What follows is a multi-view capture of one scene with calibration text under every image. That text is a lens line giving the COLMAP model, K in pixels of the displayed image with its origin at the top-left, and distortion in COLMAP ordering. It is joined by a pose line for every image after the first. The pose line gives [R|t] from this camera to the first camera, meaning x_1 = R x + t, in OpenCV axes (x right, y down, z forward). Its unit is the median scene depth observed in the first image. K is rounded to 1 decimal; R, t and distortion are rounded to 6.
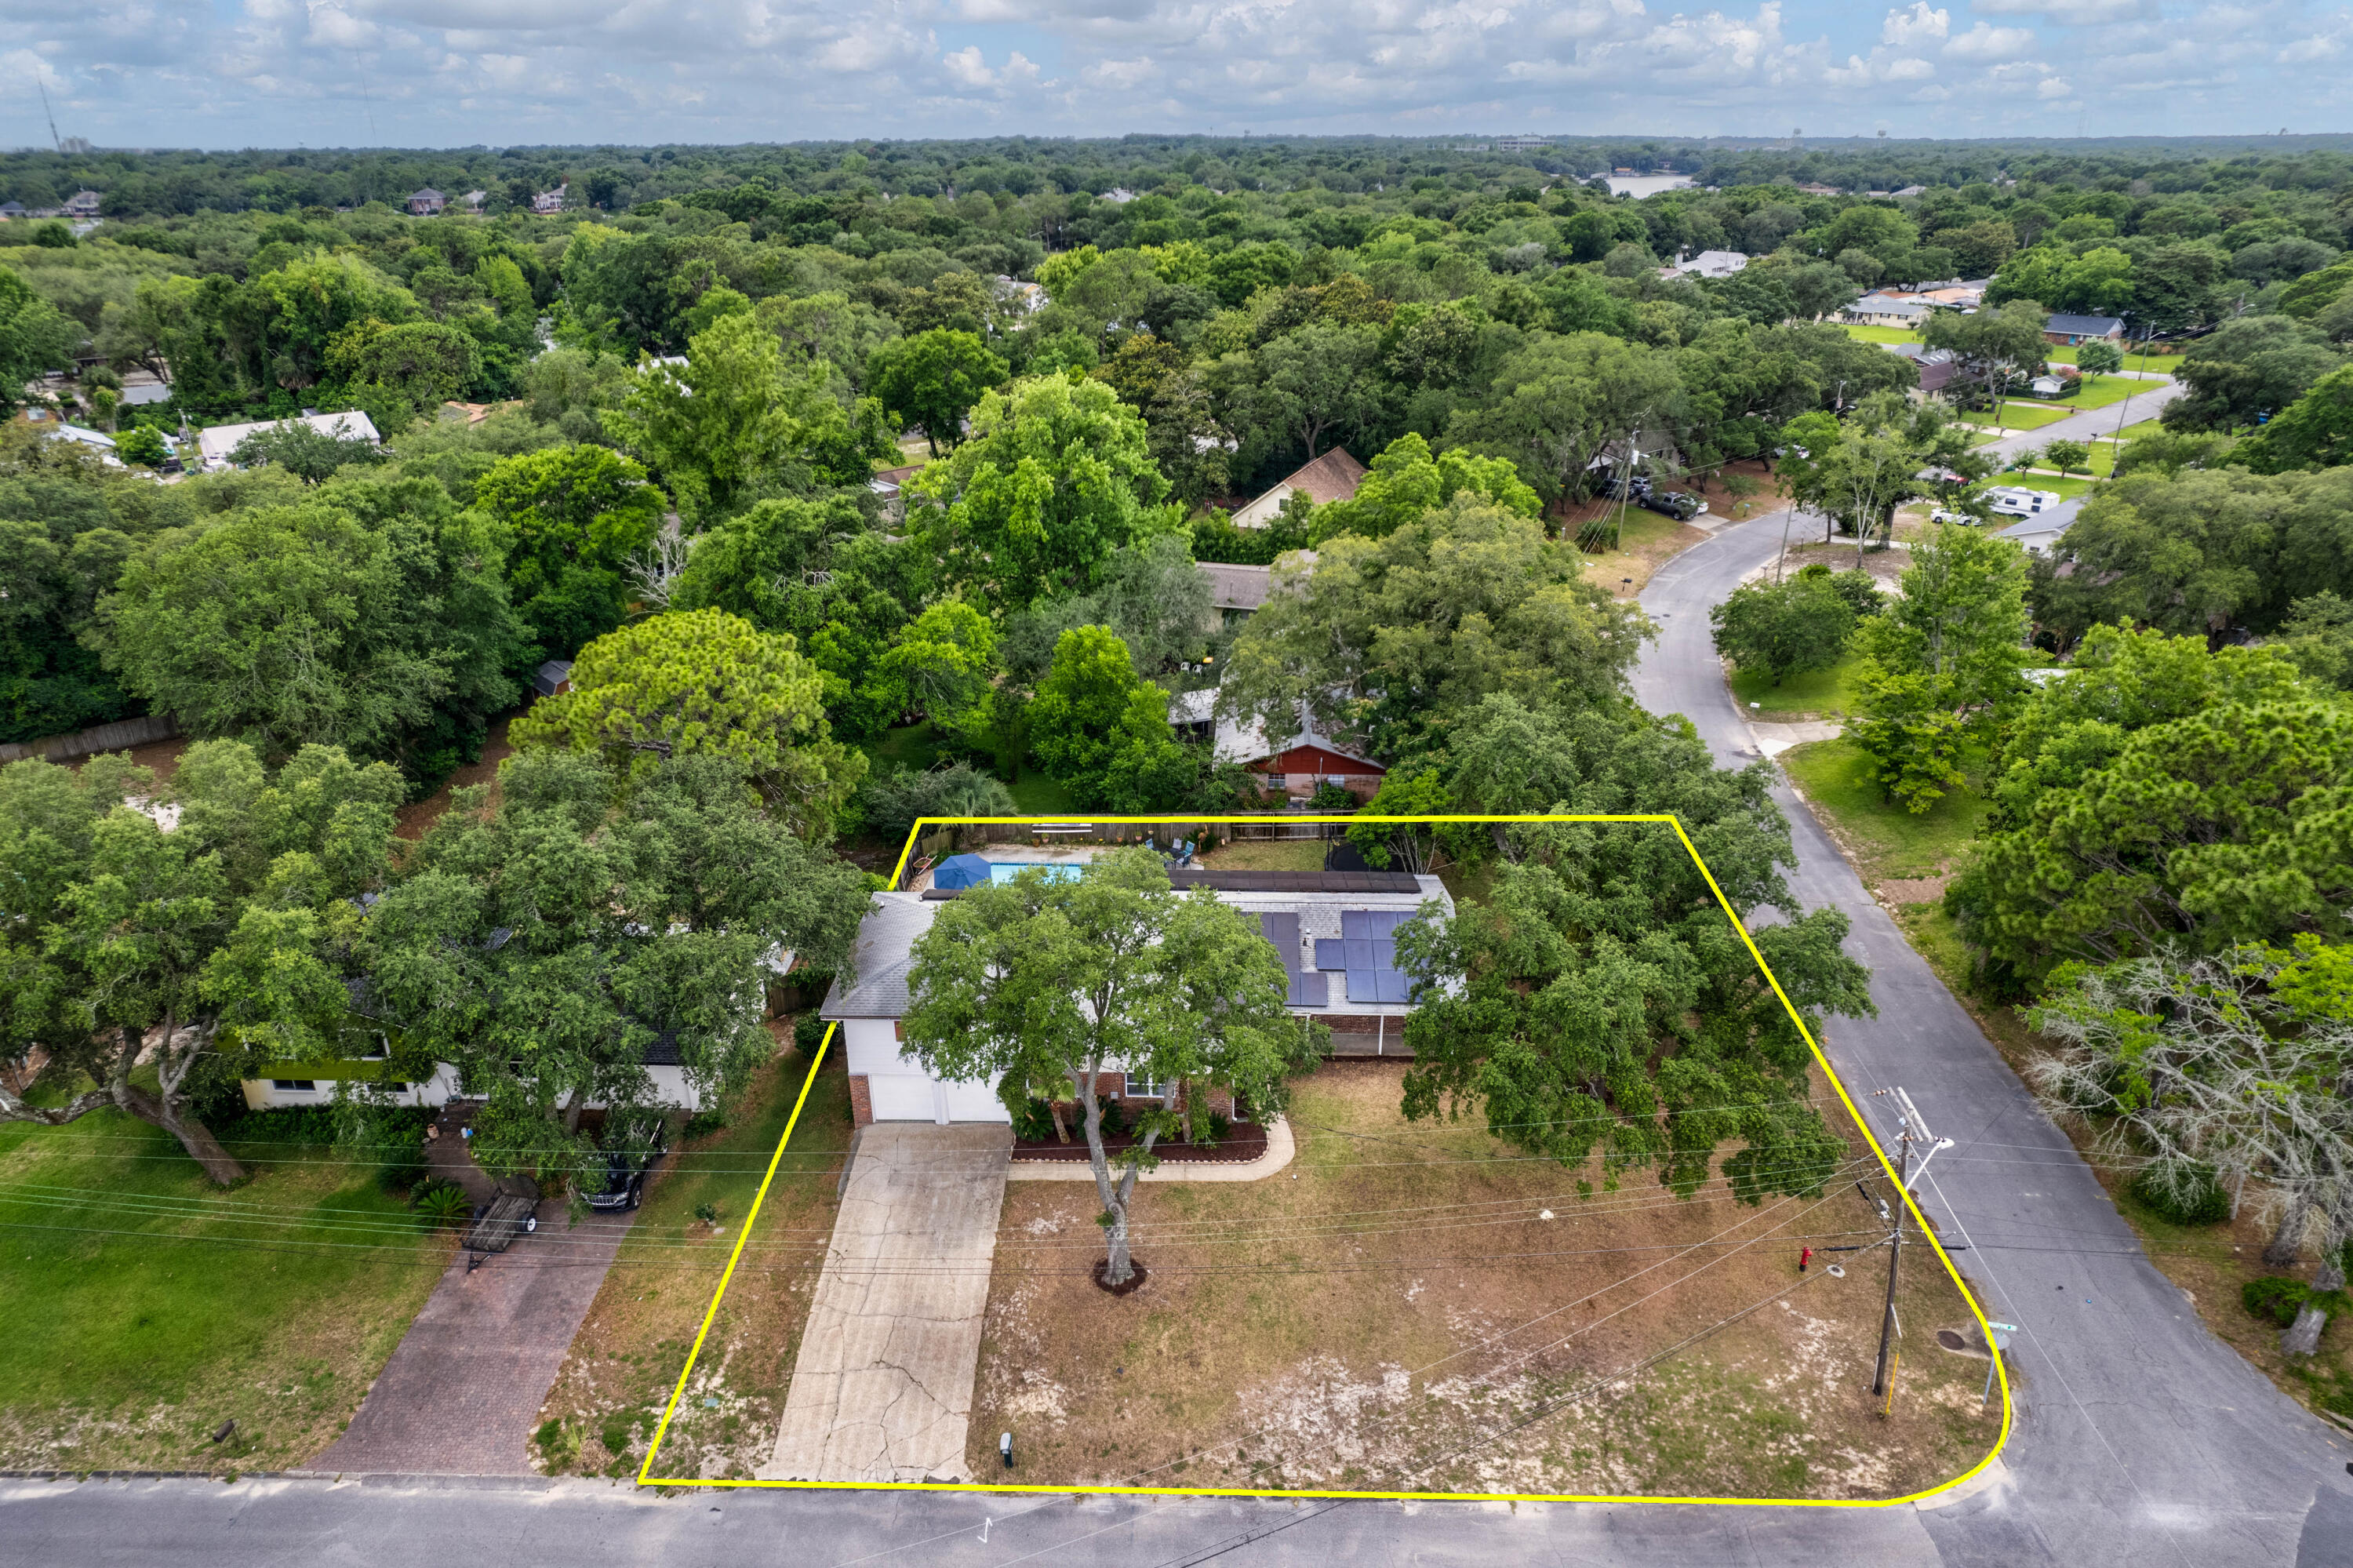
lens RADIAL K [[1504.7, 0, 1182.3], [0, 1504.7, 788.8], [0, 0, 1]] dist [-0.073656, 0.064935]
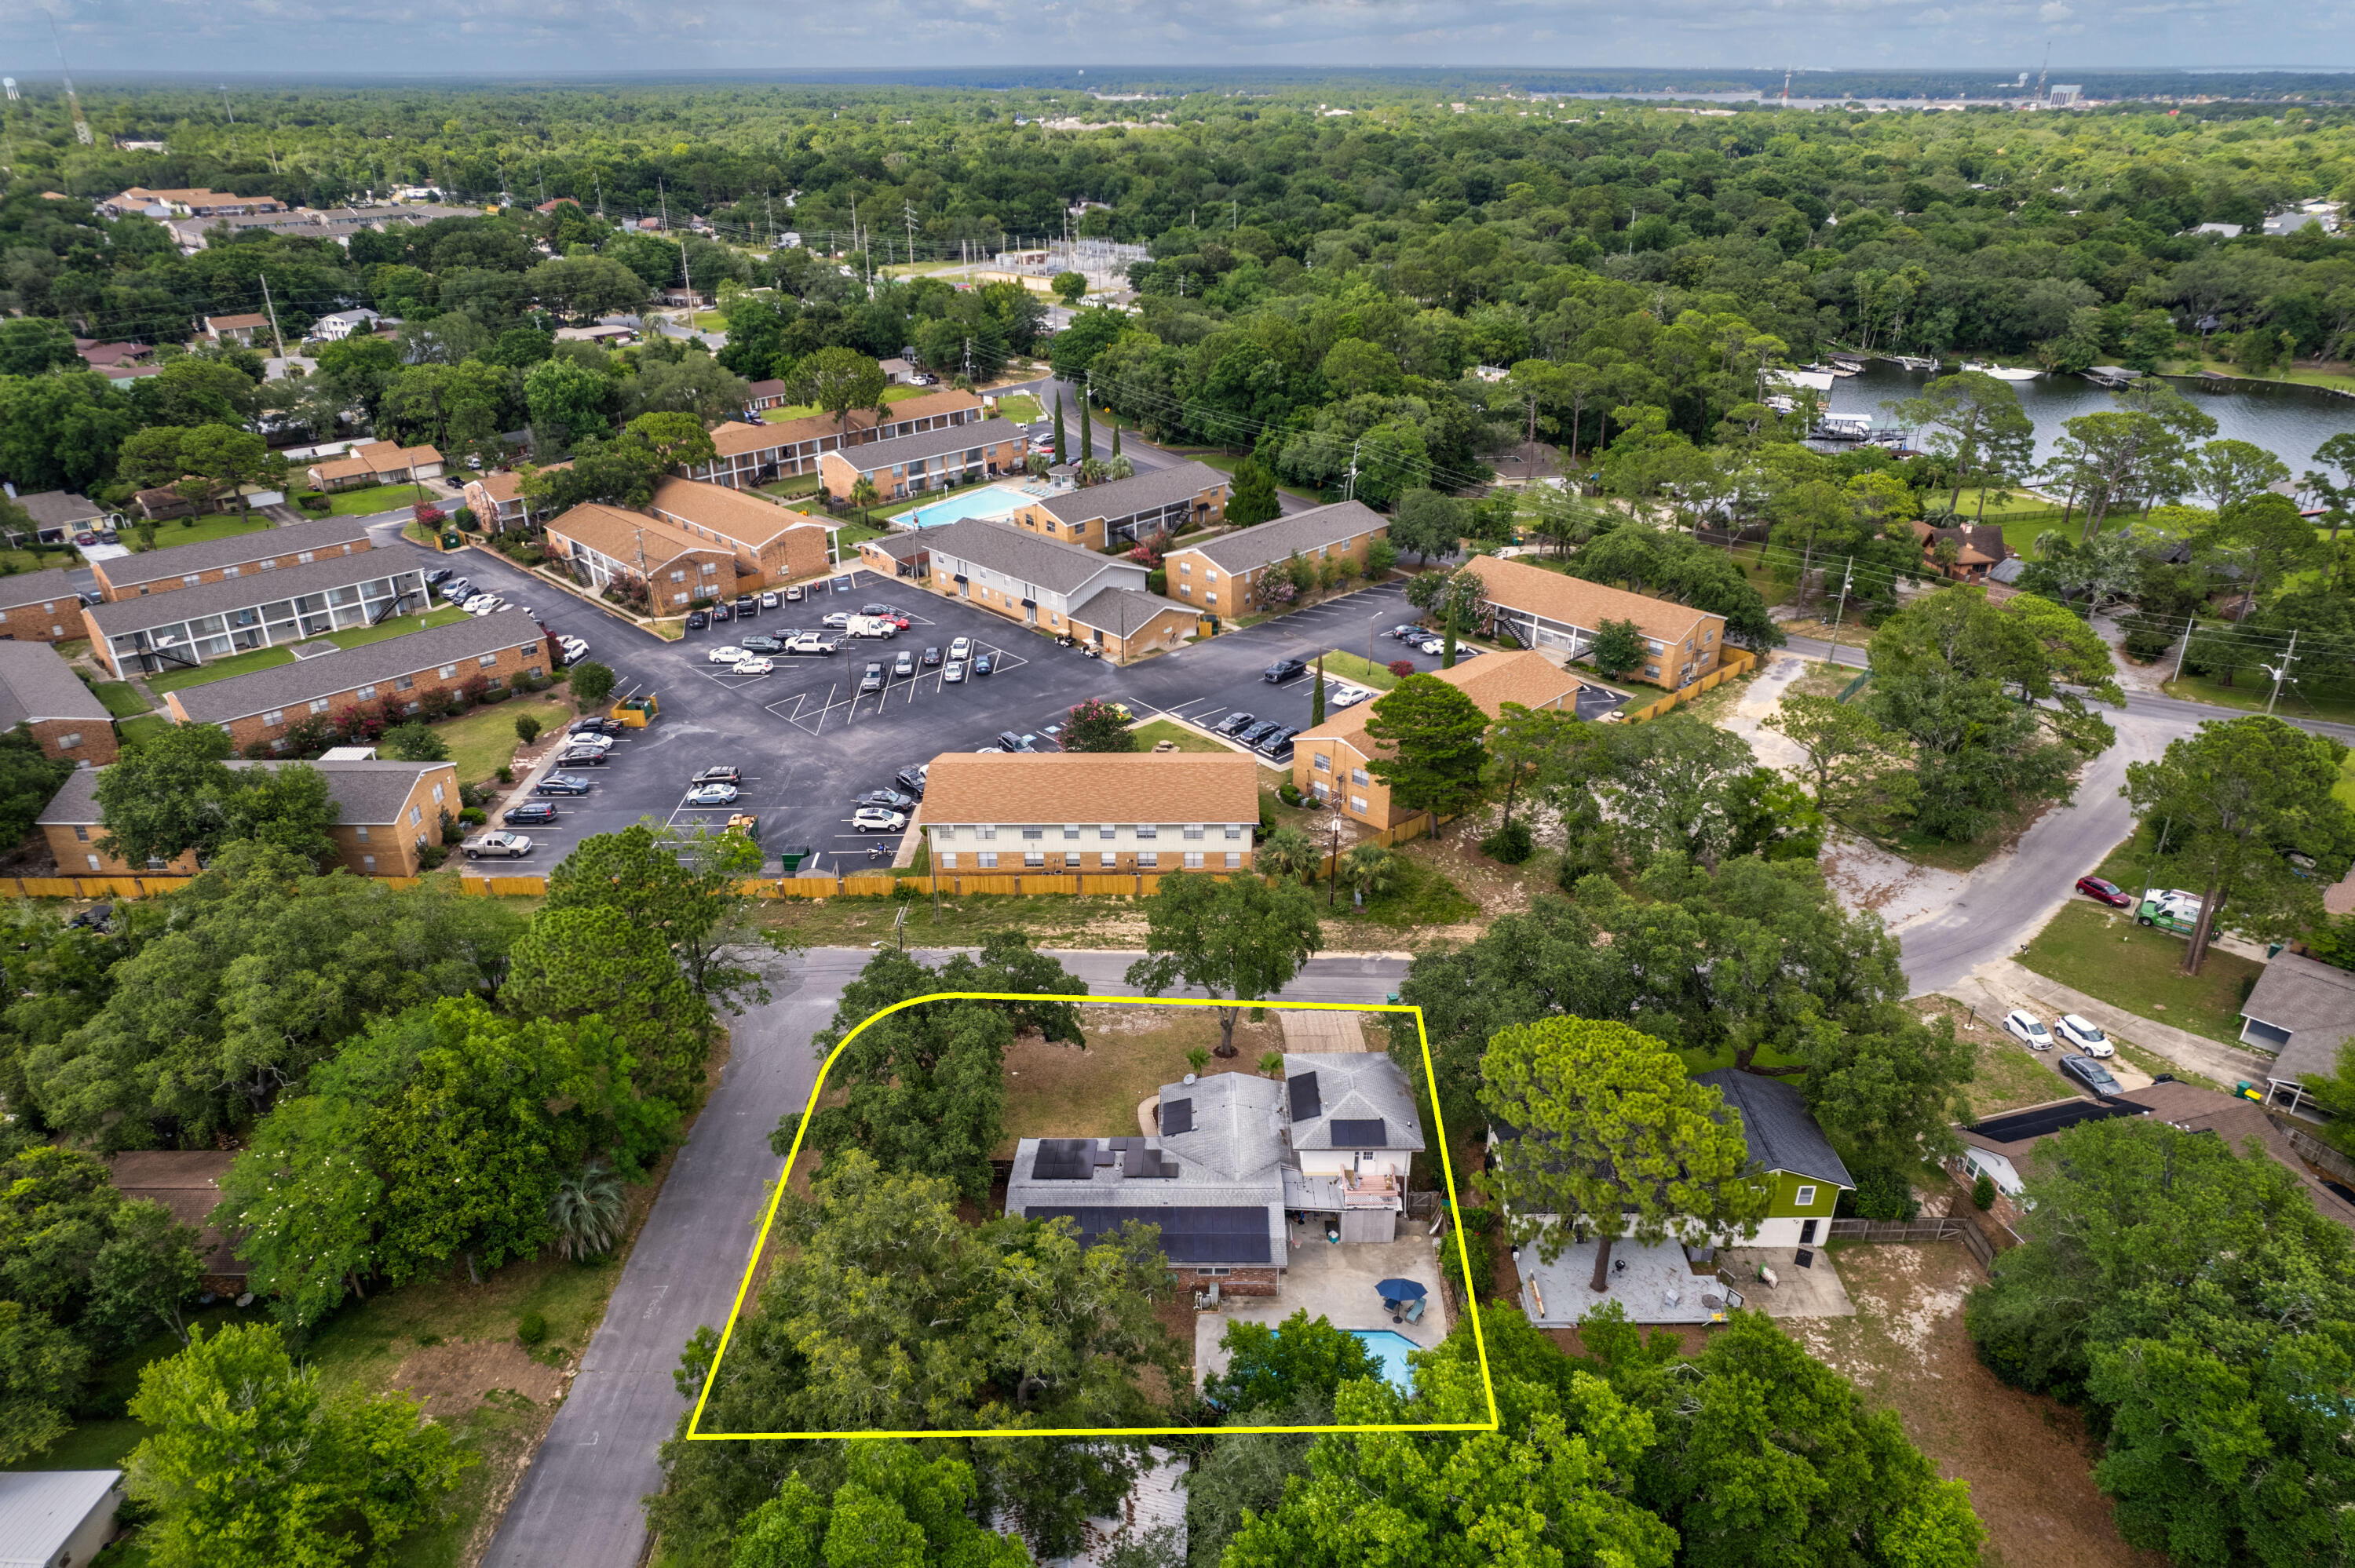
lens RADIAL K [[1505.7, 0, 1183.3], [0, 1505.7, 788.8], [0, 0, 1]] dist [-0.073656, 0.064935]
pose [[-0.999563, 0.021420, -0.020361, 0.034494], [-0.001771, 0.644294, 0.764776, -0.992032], [0.029500, 0.764478, -0.643975, 1.331554]]
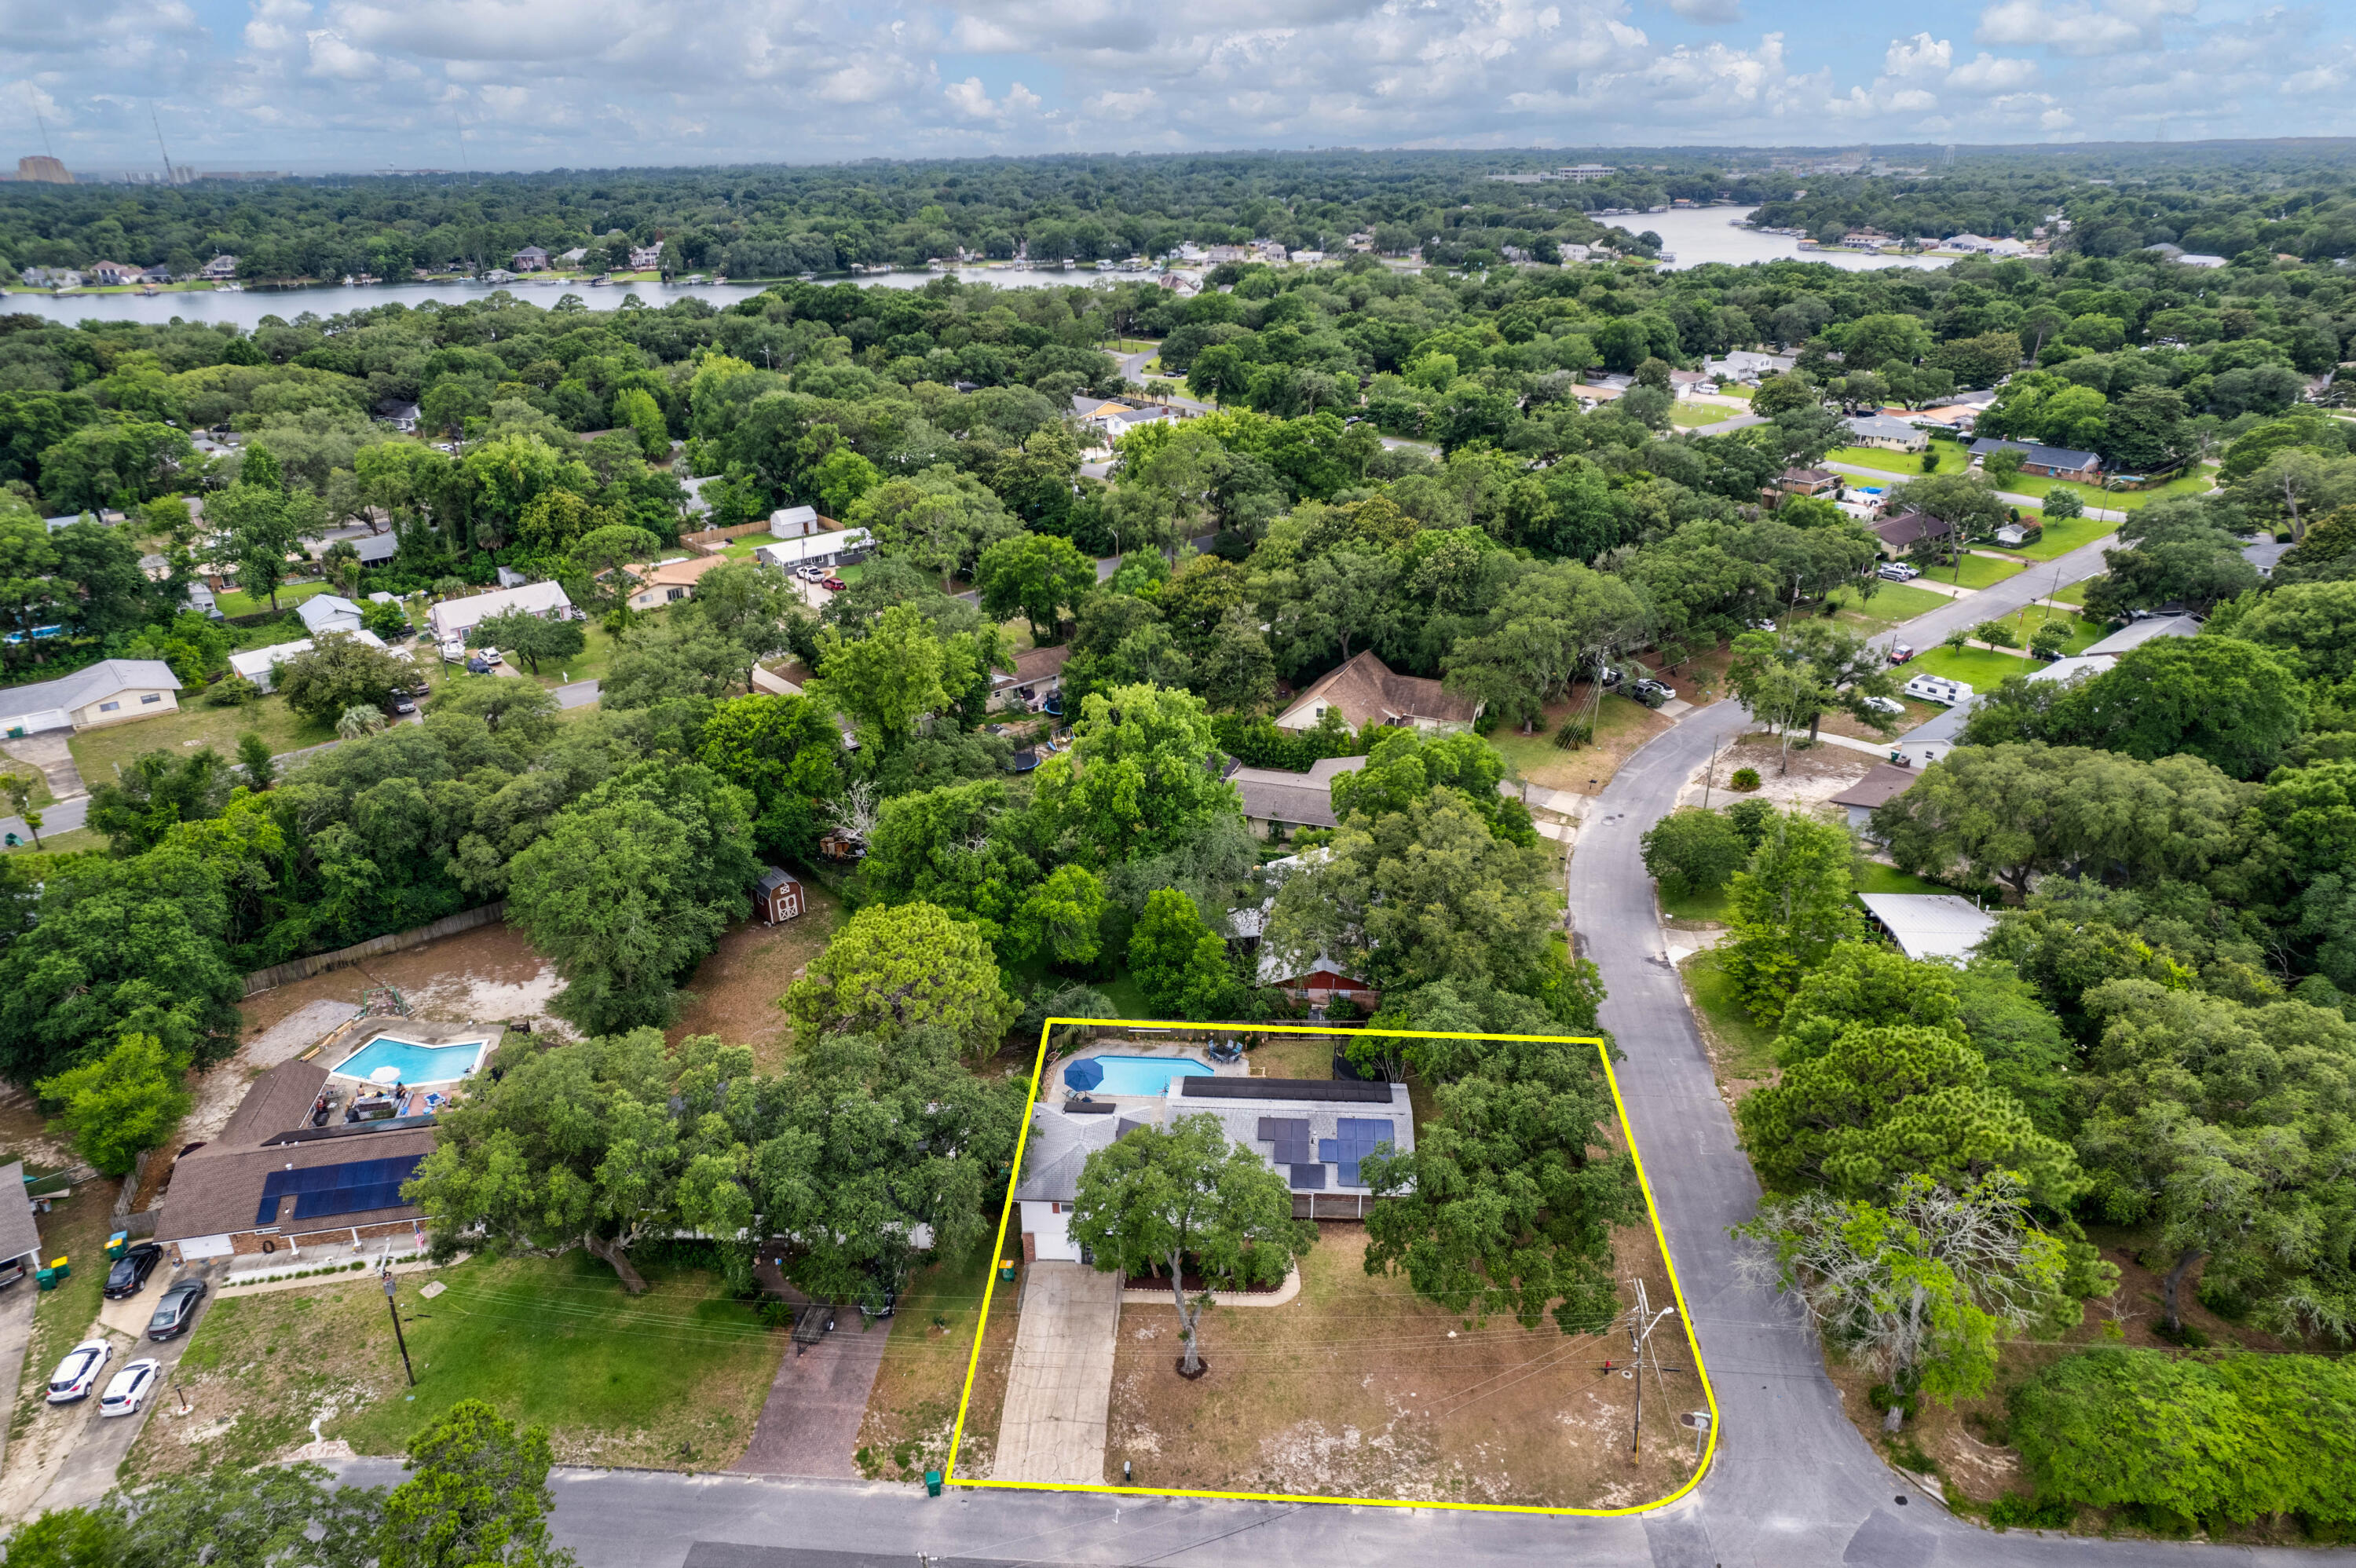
lens RADIAL K [[1507.6, 0, 1188.2], [0, 1507.6, 790.5], [0, 0, 1]] dist [-0.074285, 0.064167]
pose [[0.999336, 0.010726, -0.034808, 0.003709], [-0.010744, 0.999942, -0.000321, -0.203606], [0.034803, 0.000695, 0.999394, -0.428329]]
